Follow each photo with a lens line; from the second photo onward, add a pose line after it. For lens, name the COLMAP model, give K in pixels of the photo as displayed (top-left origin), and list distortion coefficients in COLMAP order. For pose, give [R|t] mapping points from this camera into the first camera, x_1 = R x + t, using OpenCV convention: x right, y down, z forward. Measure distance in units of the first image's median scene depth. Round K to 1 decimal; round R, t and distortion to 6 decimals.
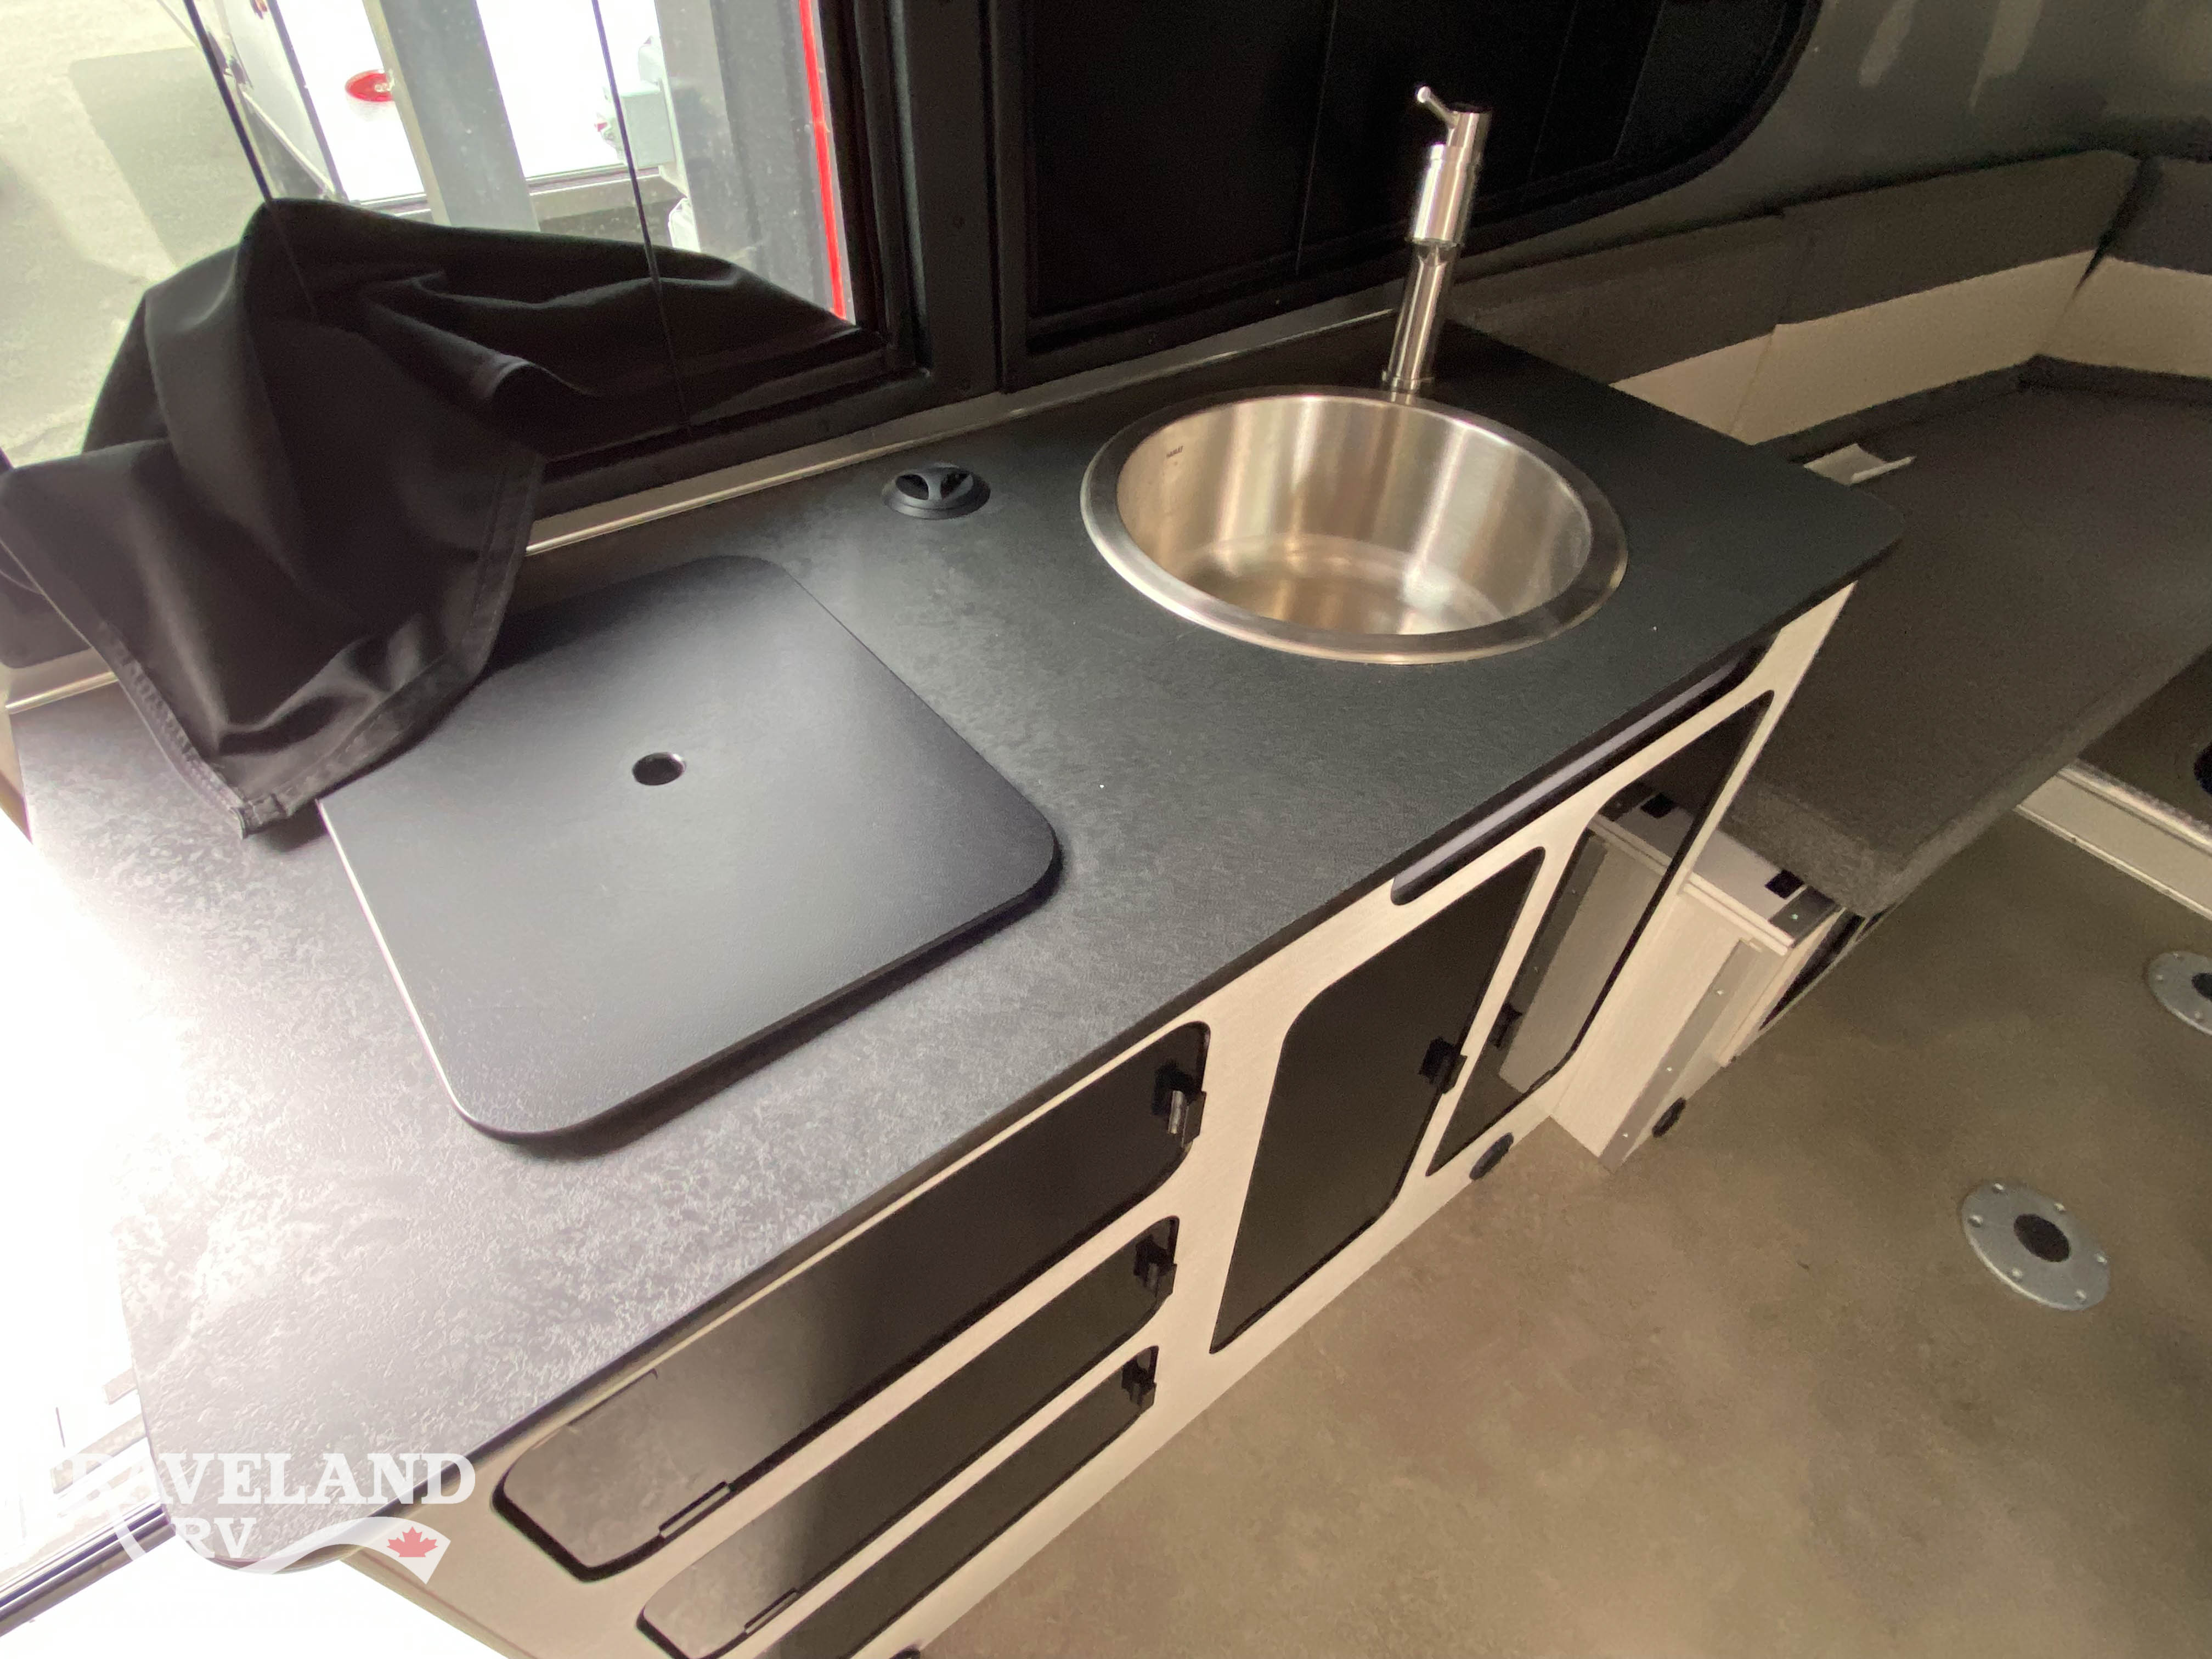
lens RADIAL K [[1176.6, 0, 1106.0], [0, 1176.6, 829.5], [0, 0, 1]] dist [-0.001294, -0.000595]
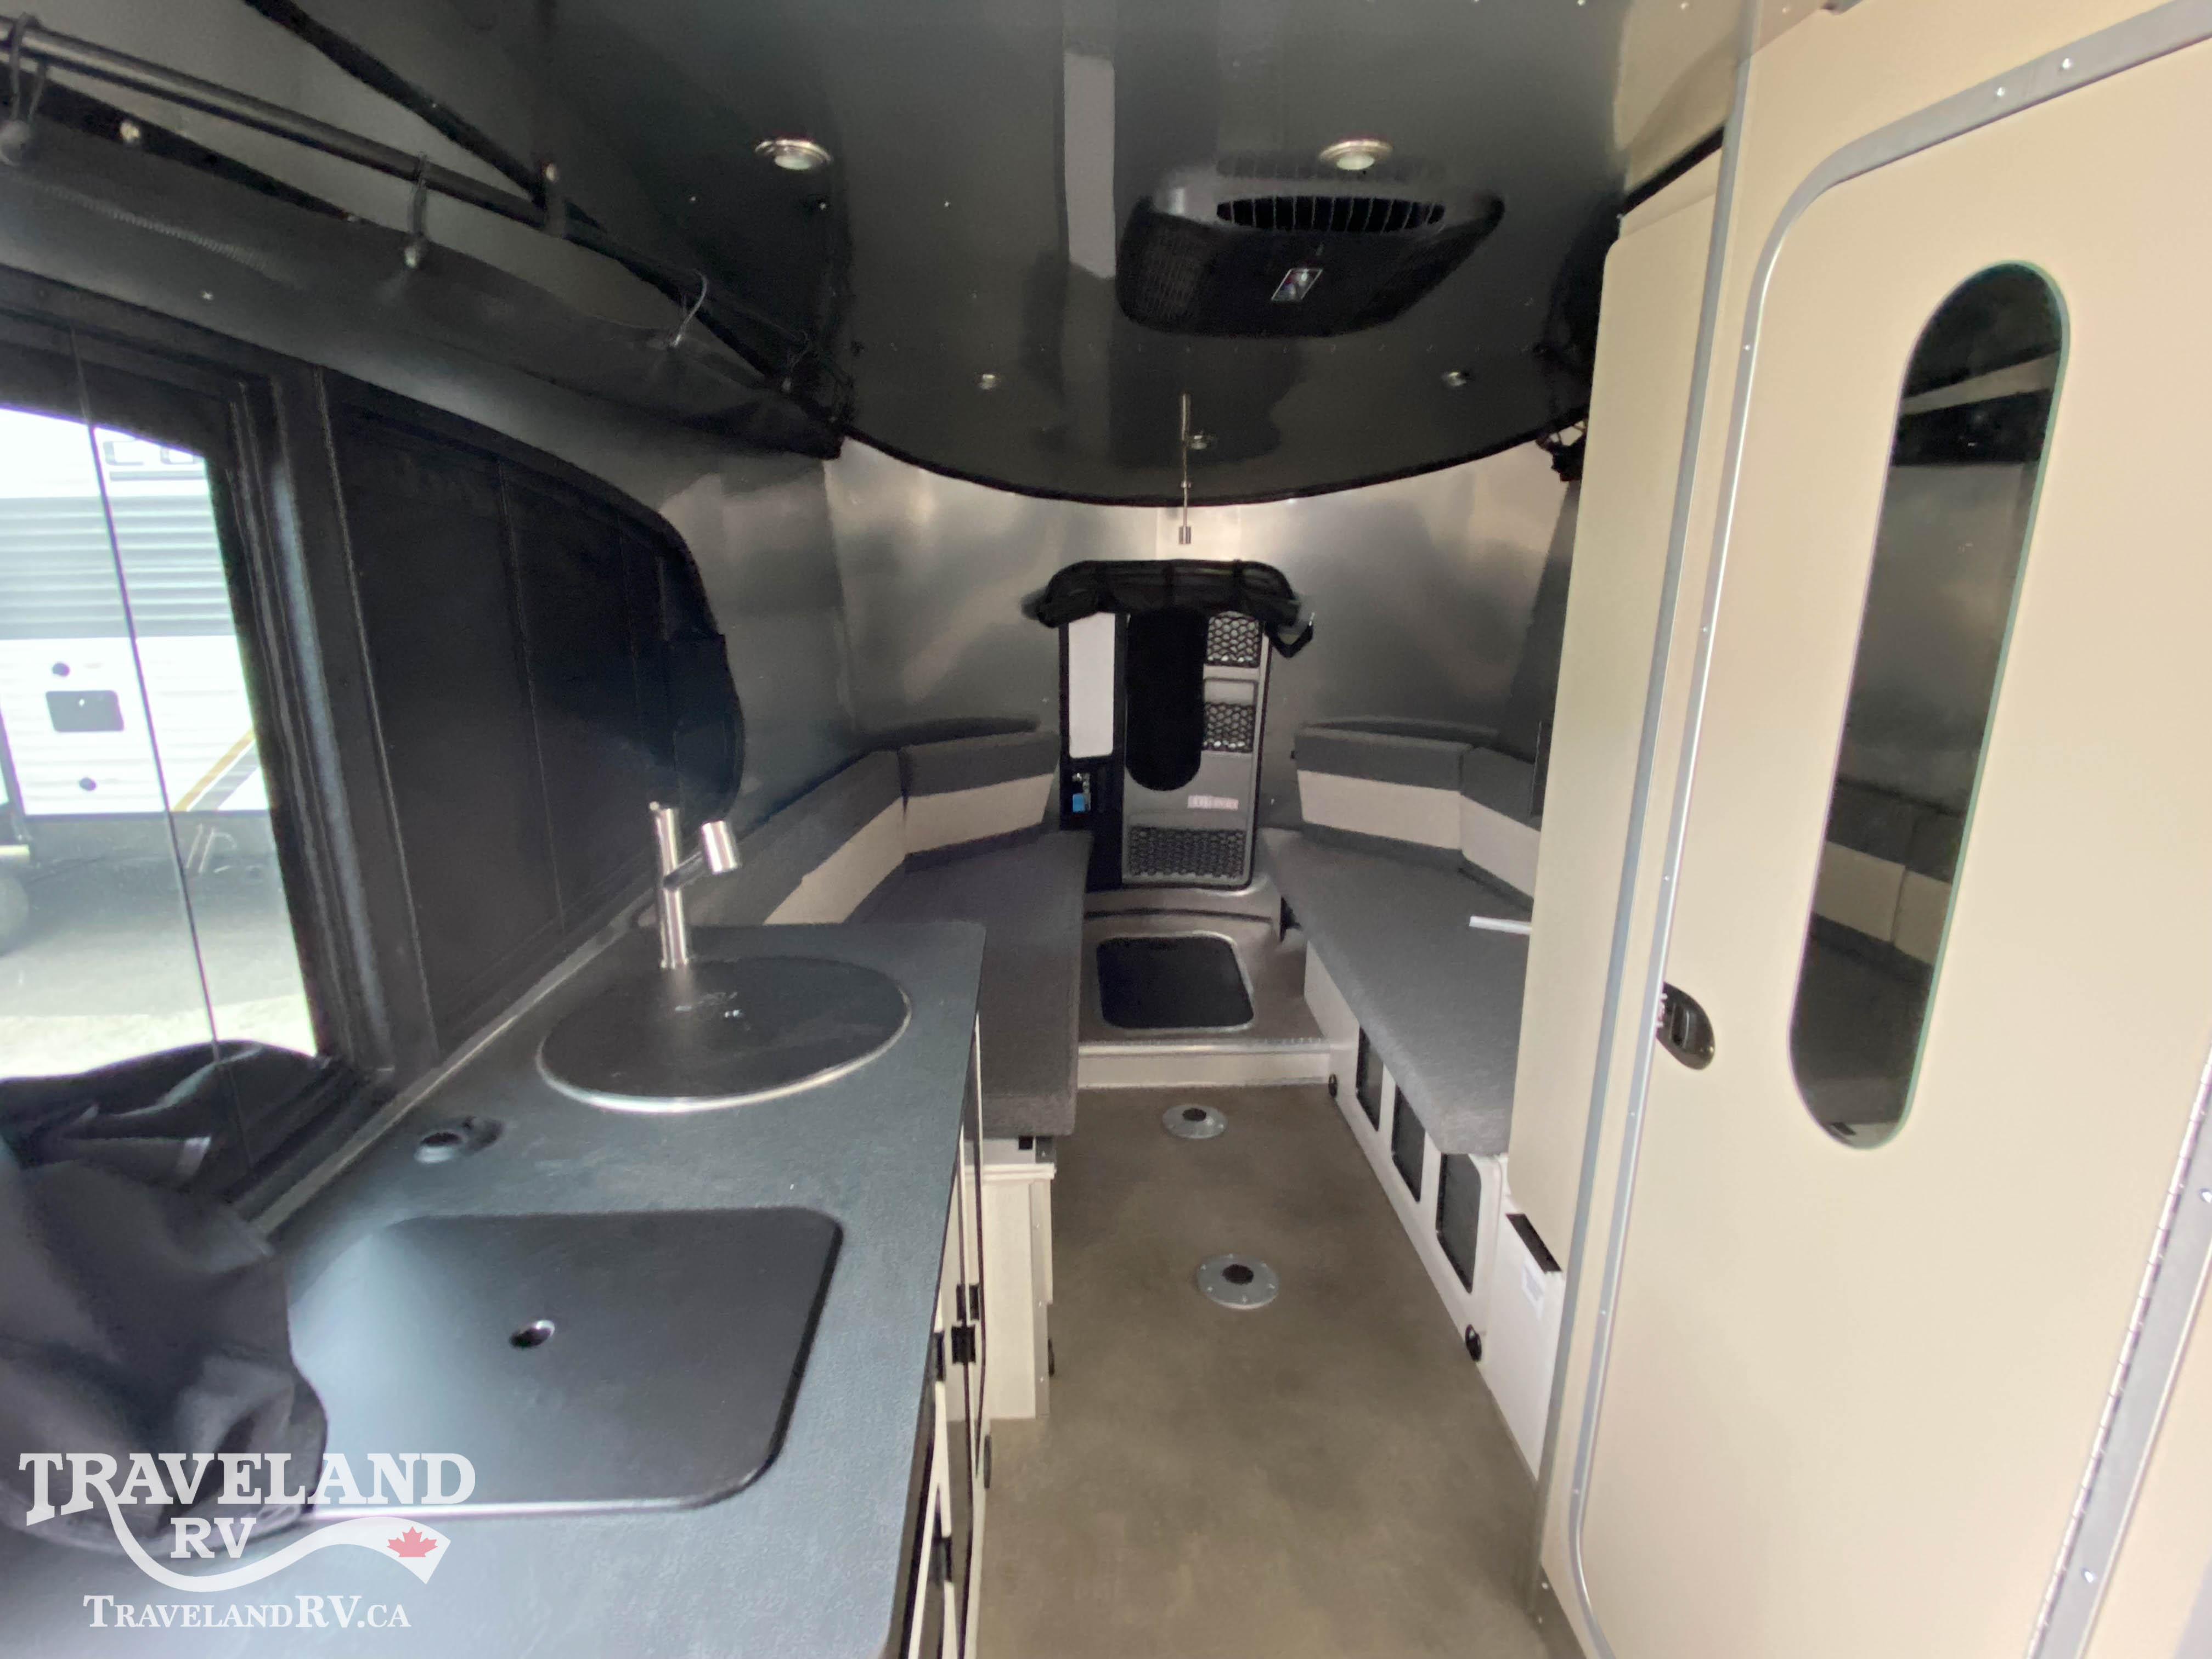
lens RADIAL K [[1102.6, 0, 1100.0], [0, 1102.6, 839.0], [0, 0, 1]] dist [0.081487, -0.000046]
pose [[0.583228, -0.258194, 0.770182, -0.413689], [0.593685, 0.782618, -0.187210, 0.064306], [-0.554422, 0.566432, 0.609731, -0.208245]]
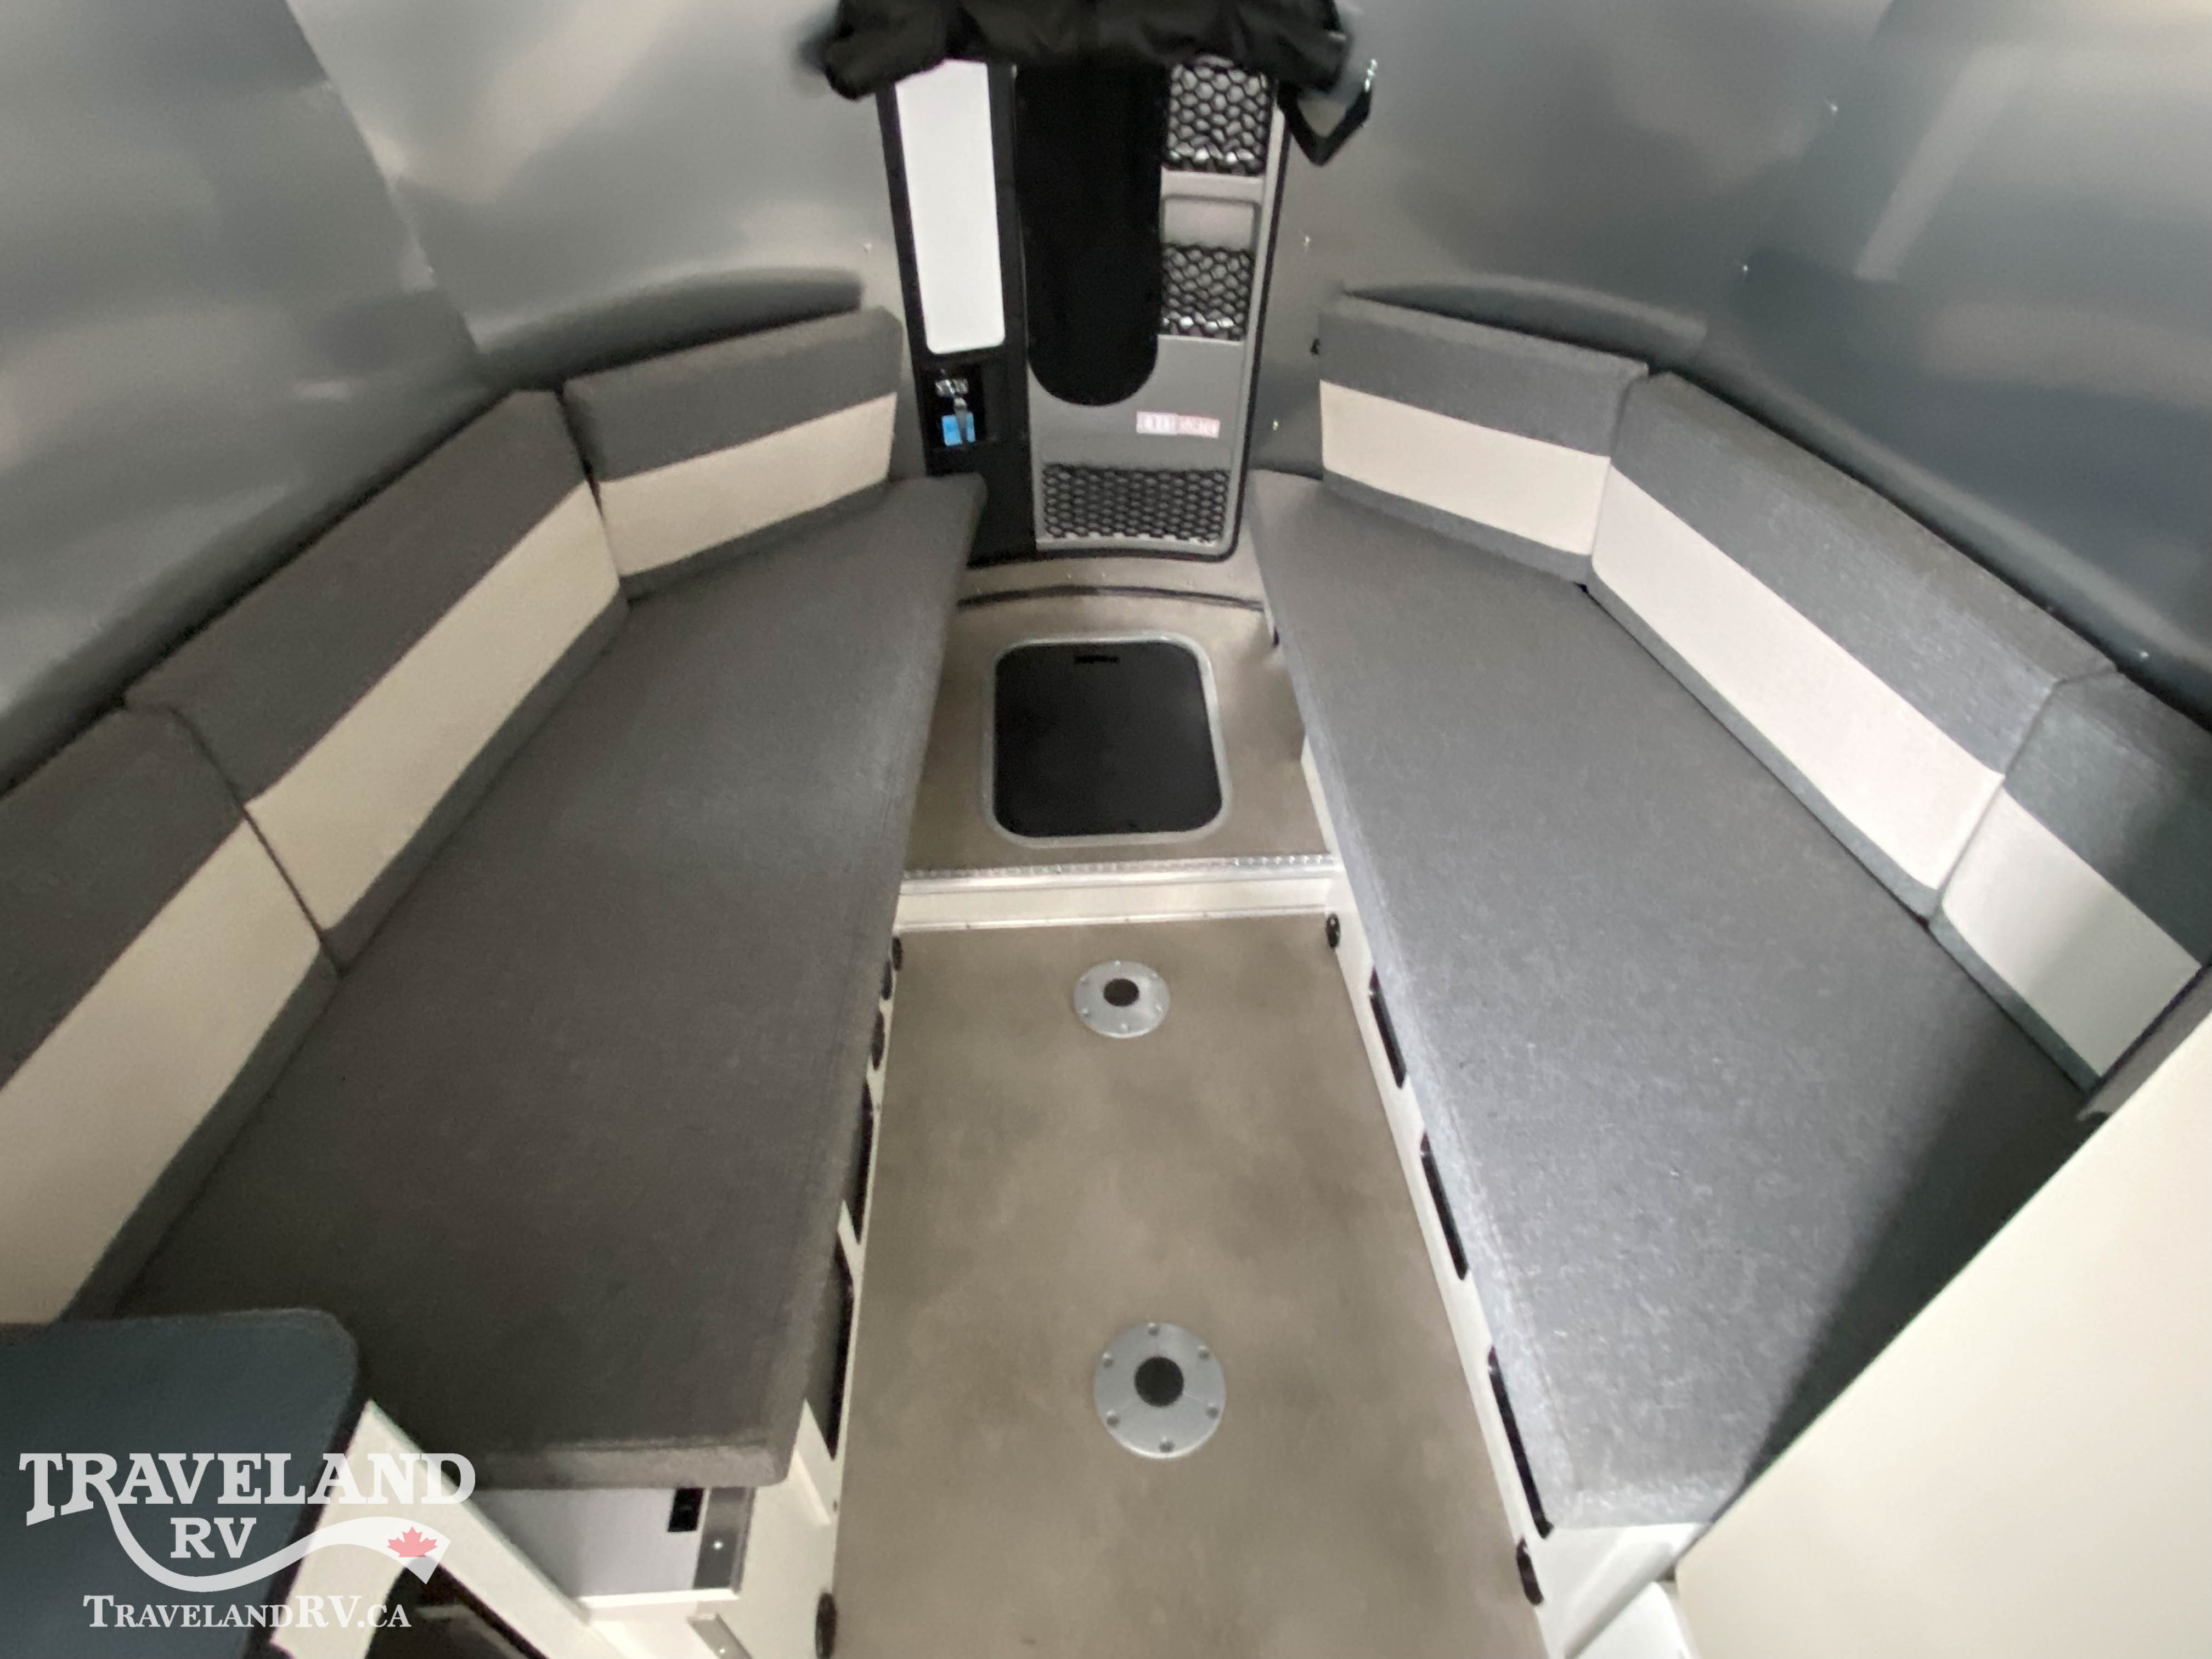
lens RADIAL K [[1140.3, 0, 1102.4], [0, 1140.3, 840.2], [0, 0, 1]] dist [0.066580, -0.080771]
pose [[0.573431, -0.567191, 0.591161, 0.540330], [0.599362, 0.782377, 0.169268, -0.256974], [-0.558518, 0.257256, 0.788592, 0.153691]]
